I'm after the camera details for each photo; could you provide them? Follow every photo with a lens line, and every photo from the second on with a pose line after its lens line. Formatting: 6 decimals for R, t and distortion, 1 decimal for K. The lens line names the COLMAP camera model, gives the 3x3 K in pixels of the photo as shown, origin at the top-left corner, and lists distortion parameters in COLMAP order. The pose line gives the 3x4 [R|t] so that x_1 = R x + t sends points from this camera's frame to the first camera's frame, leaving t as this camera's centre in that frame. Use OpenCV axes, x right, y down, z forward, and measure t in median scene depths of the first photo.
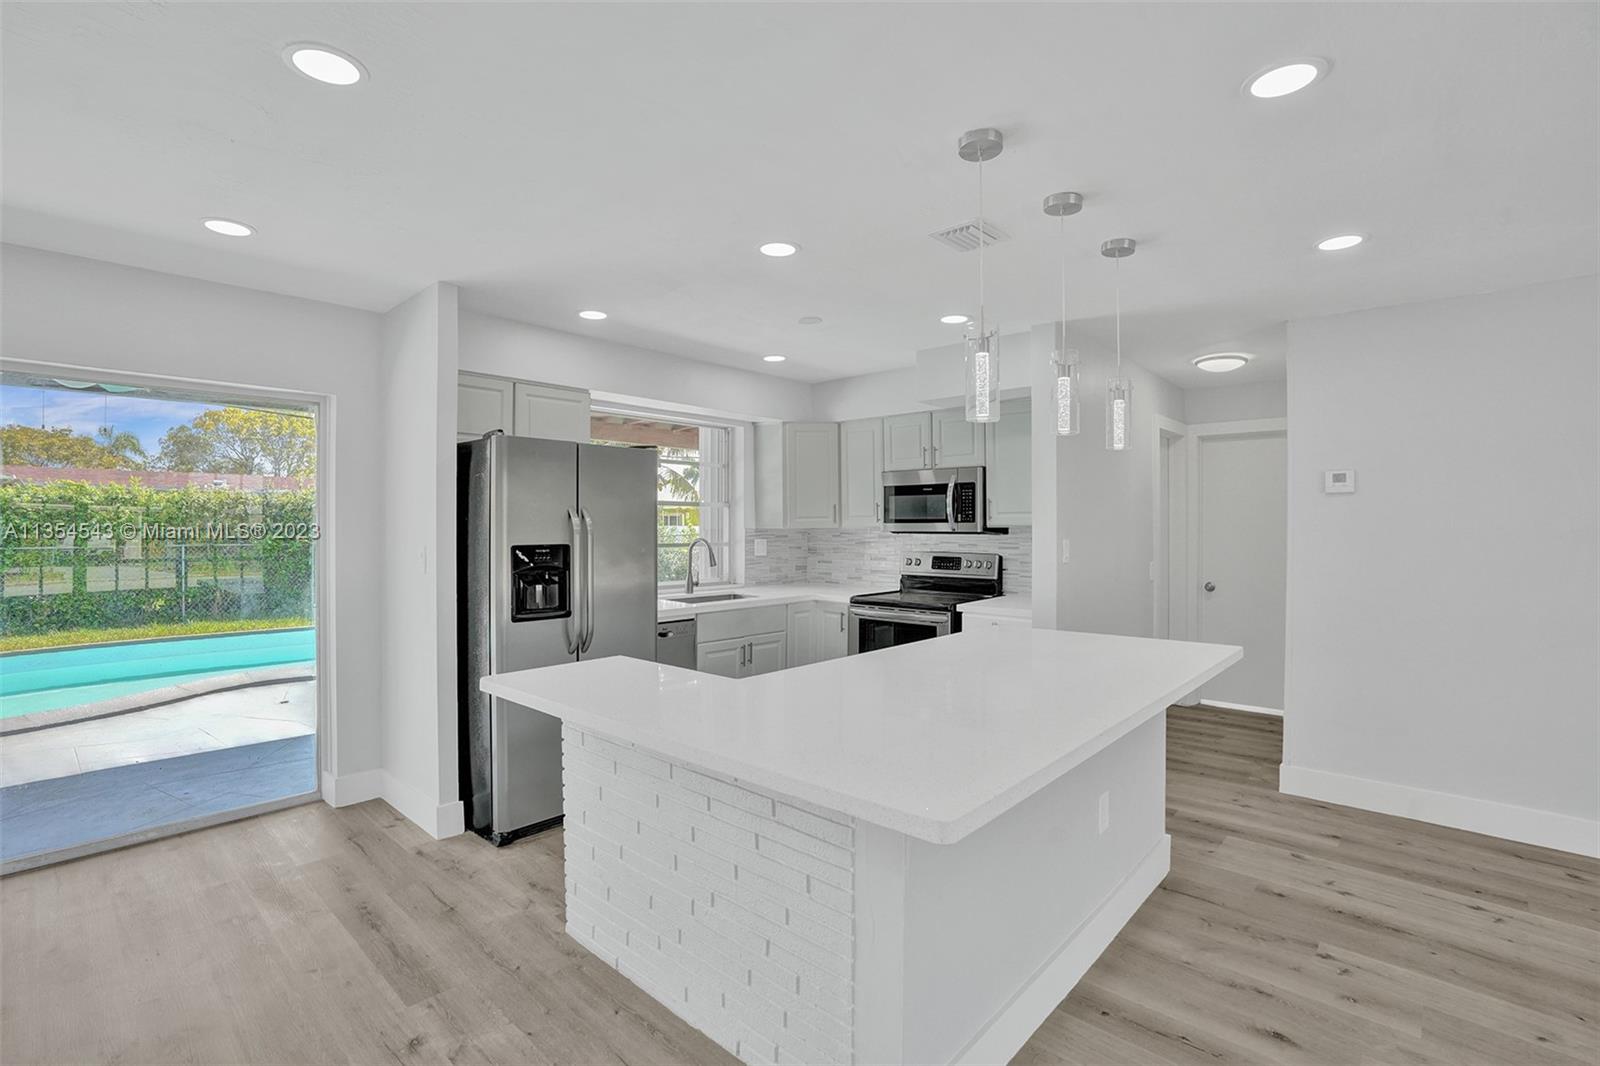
lens RADIAL K [[738.1, 0, 803.1], [0, 738.1, 538.8], [0, 0, 1]] dist [-0.045793, 0.011336]
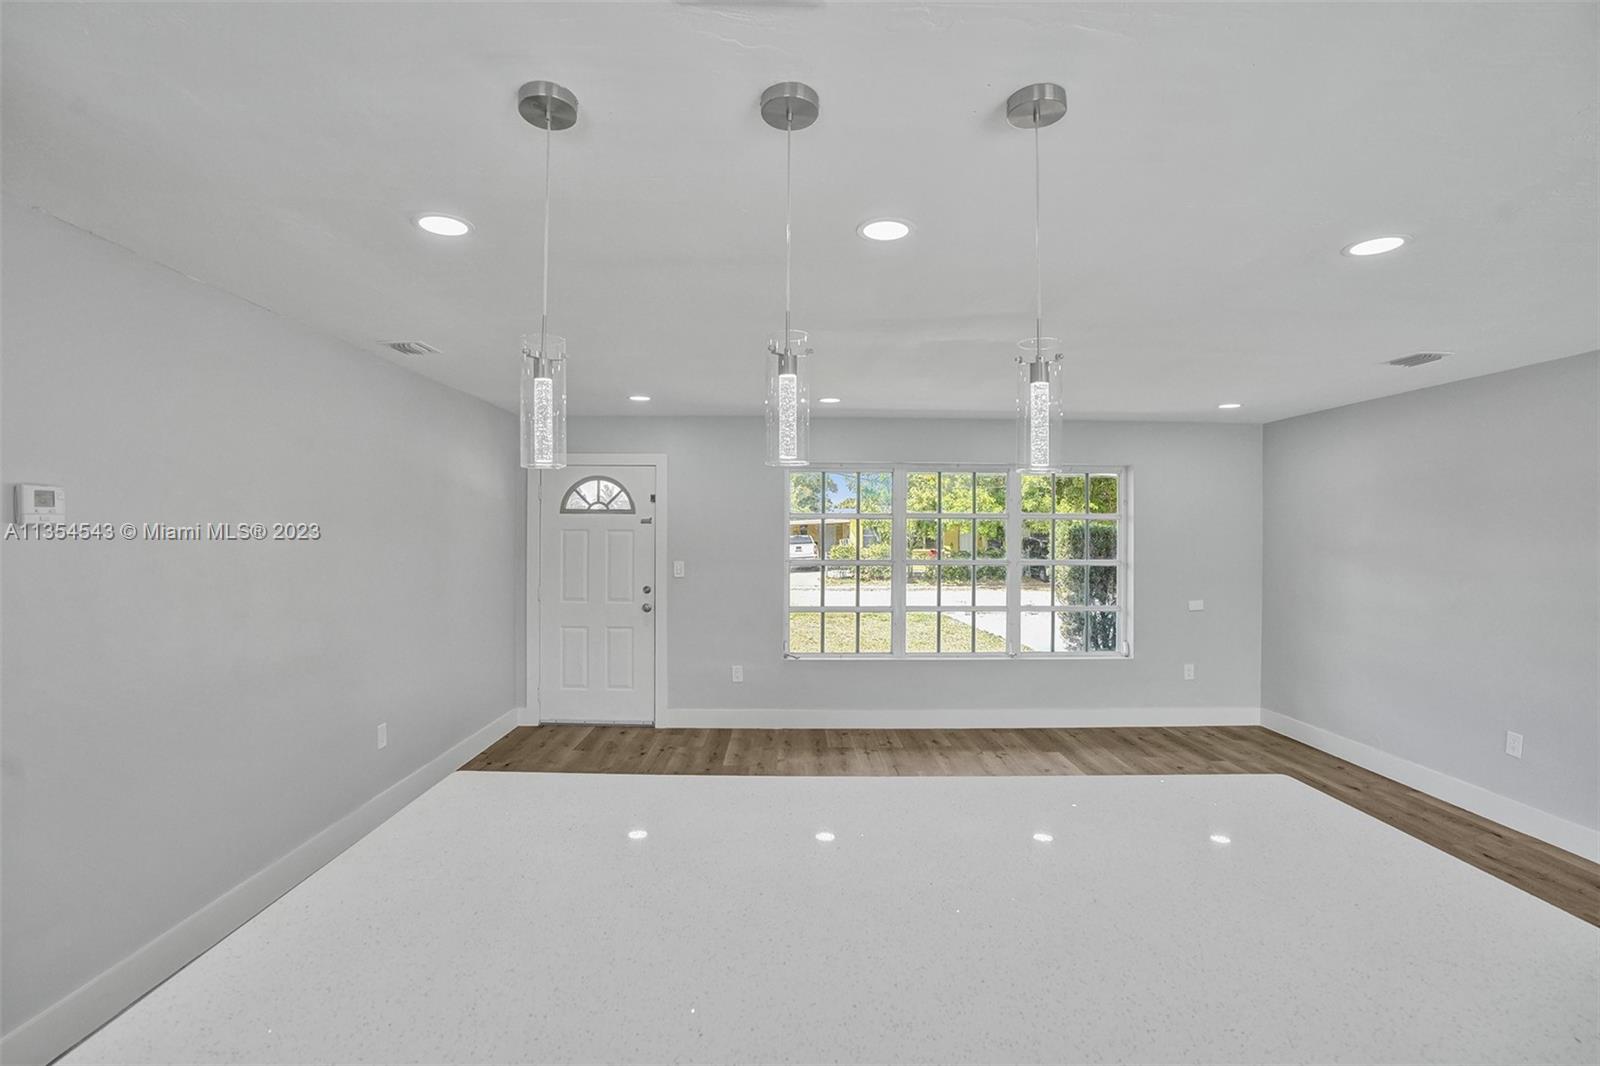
lens RADIAL K [[738.1, 0, 802.7], [0, 738.1, 528.7], [0, 0, 1]] dist [-0.045793, 0.011336]
pose [[-0.683598, -0.003019, 0.729852, -0.063721], [0.003983, 0.999961, 0.007867, -0.044624], [-0.729848, 0.008286, -0.683560, 0.674221]]
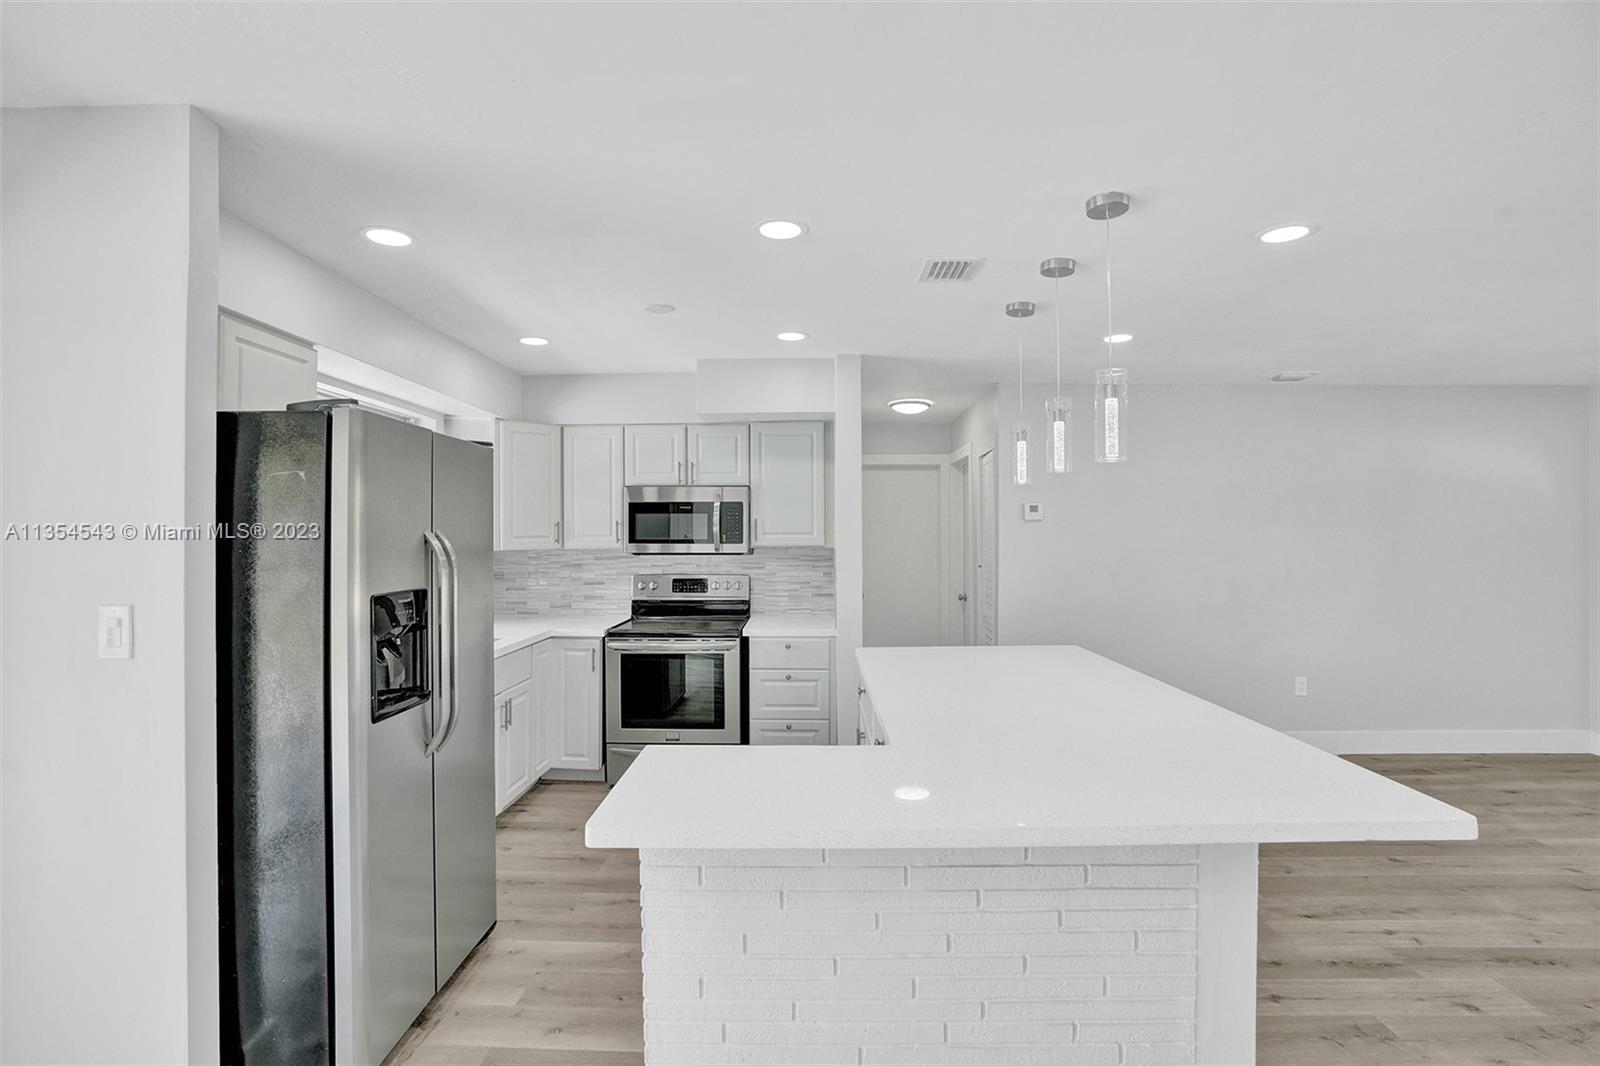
lens RADIAL K [[738.1, 0, 807.9], [0, 738.1, 530.7], [0, 0, 1]] dist [-0.045793, 0.011336]
pose [[0.746310, 0.002539, 0.665594, -0.324294], [0.013333, 0.999735, -0.018764, -0.017589], [-0.665465, 0.022878, 0.746078, 0.196718]]
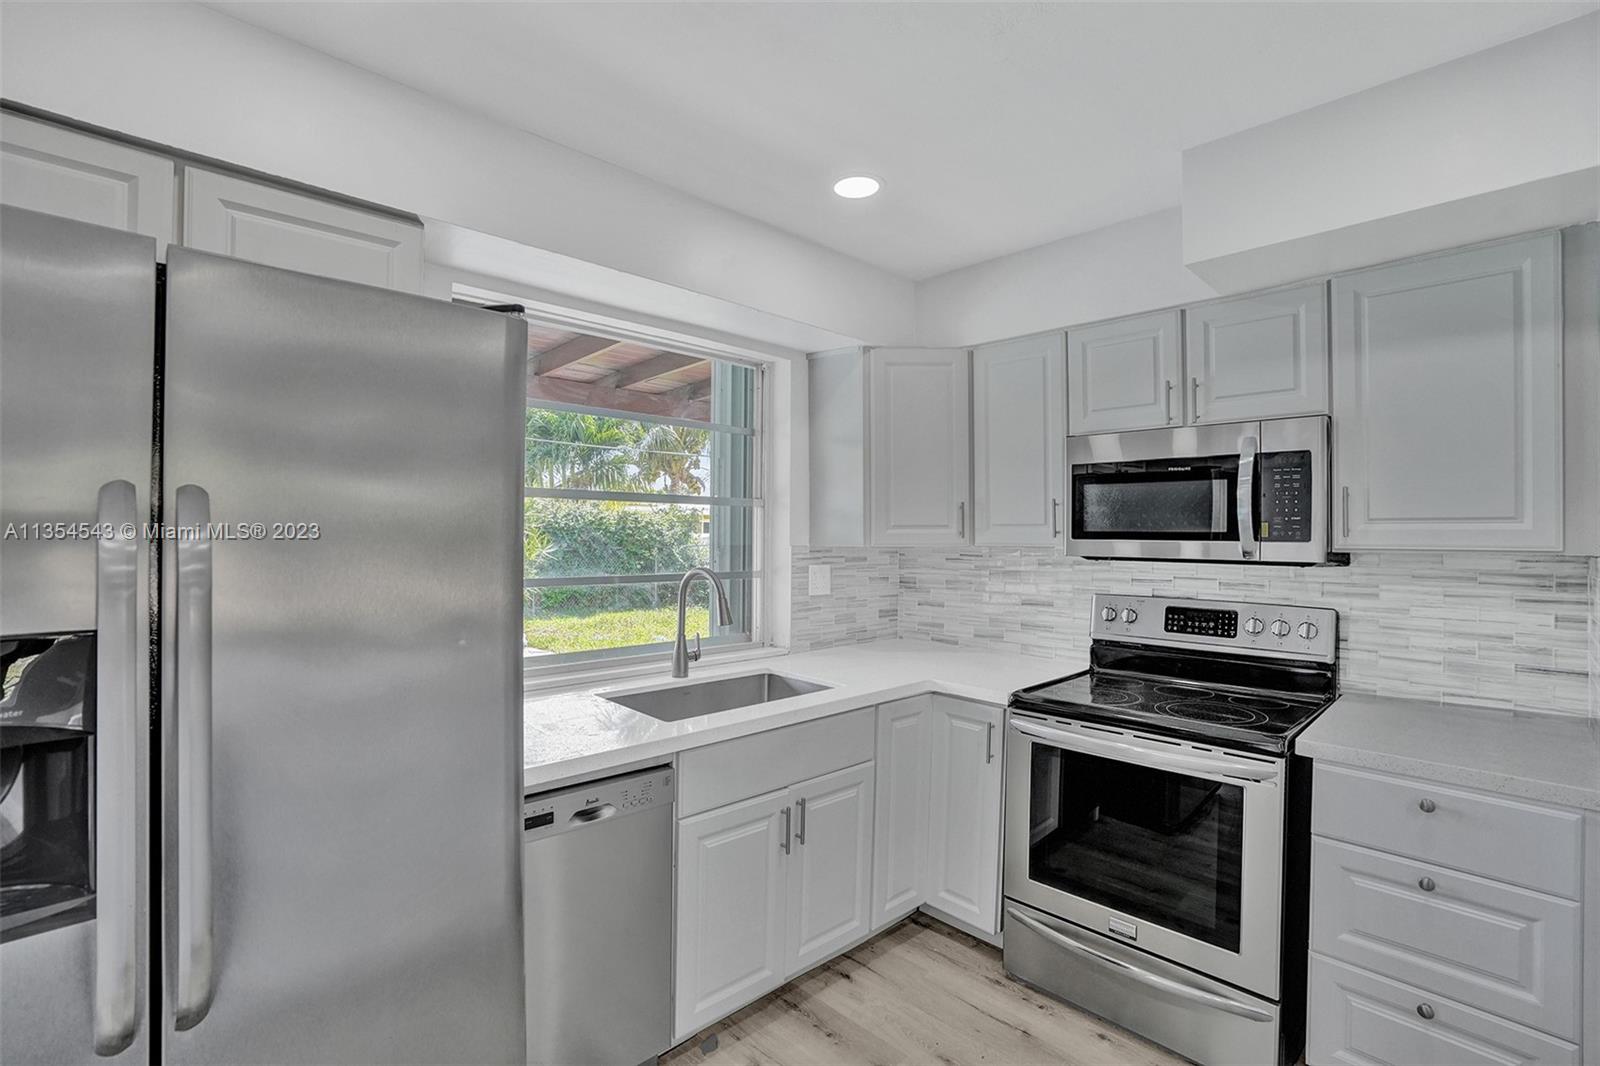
lens RADIAL K [[738.1, 0, 801.3], [0, 738.1, 531.7], [0, 0, 1]] dist [-0.045793, 0.011336]
pose [[0.997853, 0.006908, -0.065125, -0.040025], [-0.008174, 0.999782, -0.019197, -0.015439], [0.064978, 0.019689, 0.997692, 0.503445]]
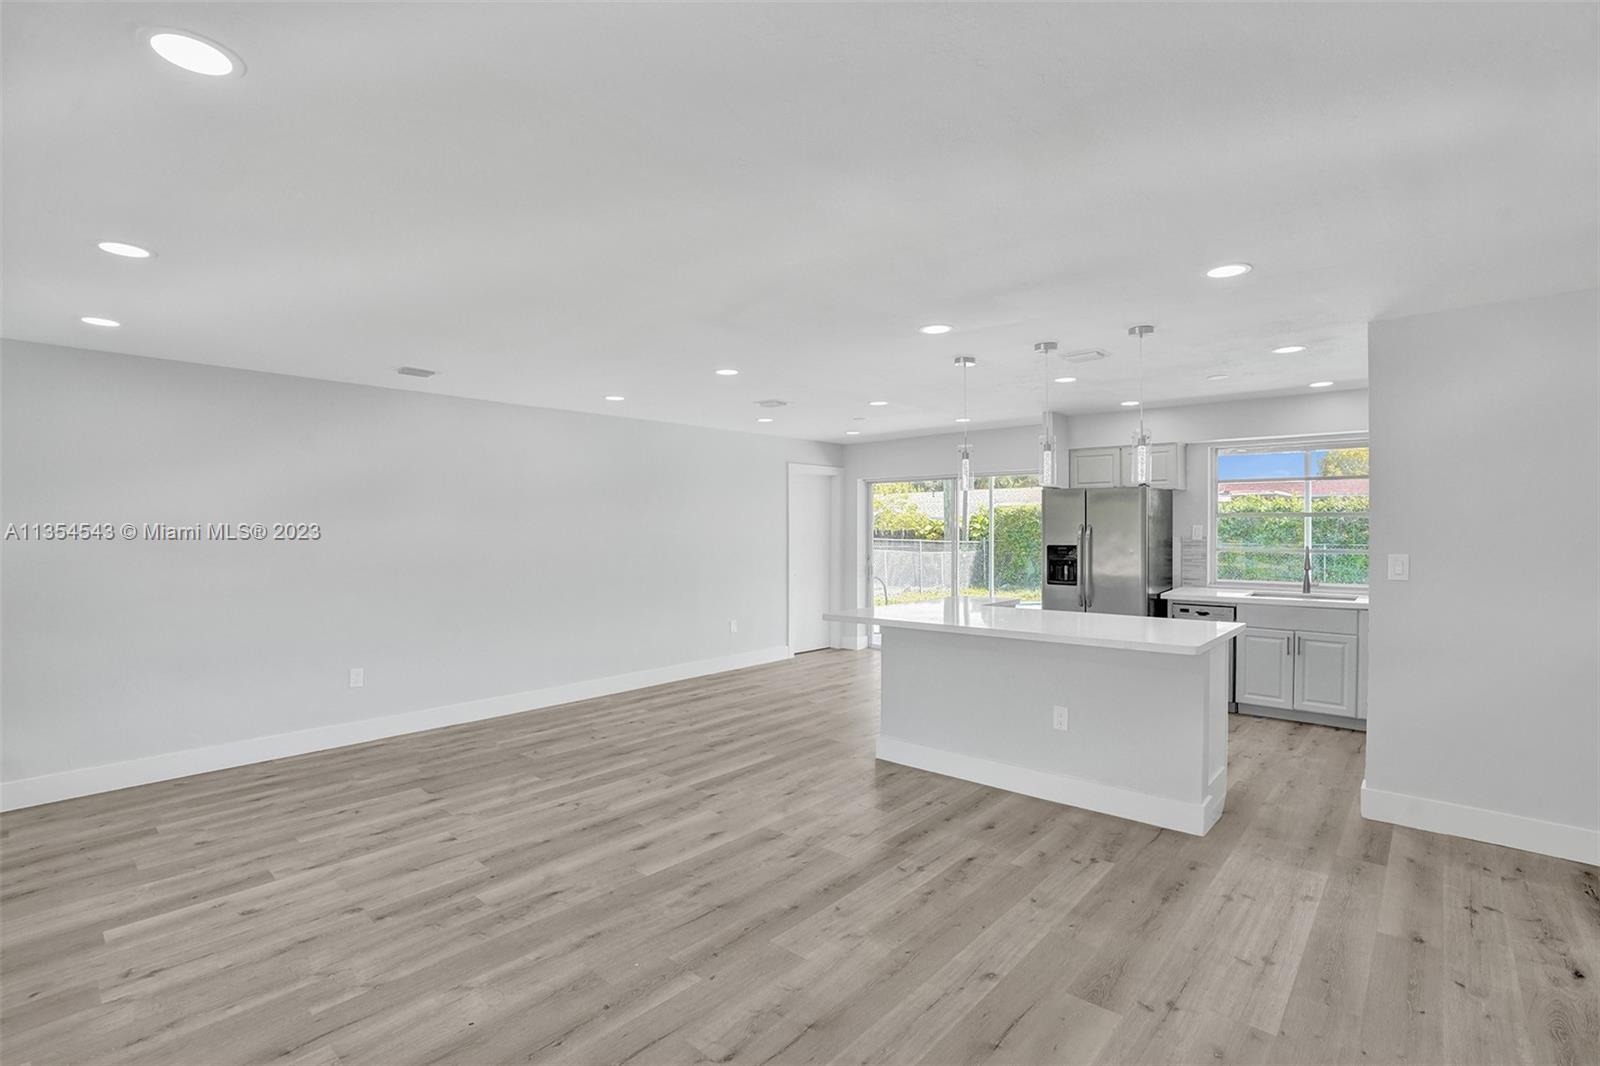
lens RADIAL K [[738.1, 0, 809.3], [0, 738.1, 534.2], [0, 0, 1]] dist [-0.045793, 0.011336]
pose [[0.015544, 0.007921, -0.999848, 0.973343], [-0.012674, 0.999890, 0.007725, -0.017354], [0.999799, 0.012552, 0.015642, 0.200736]]
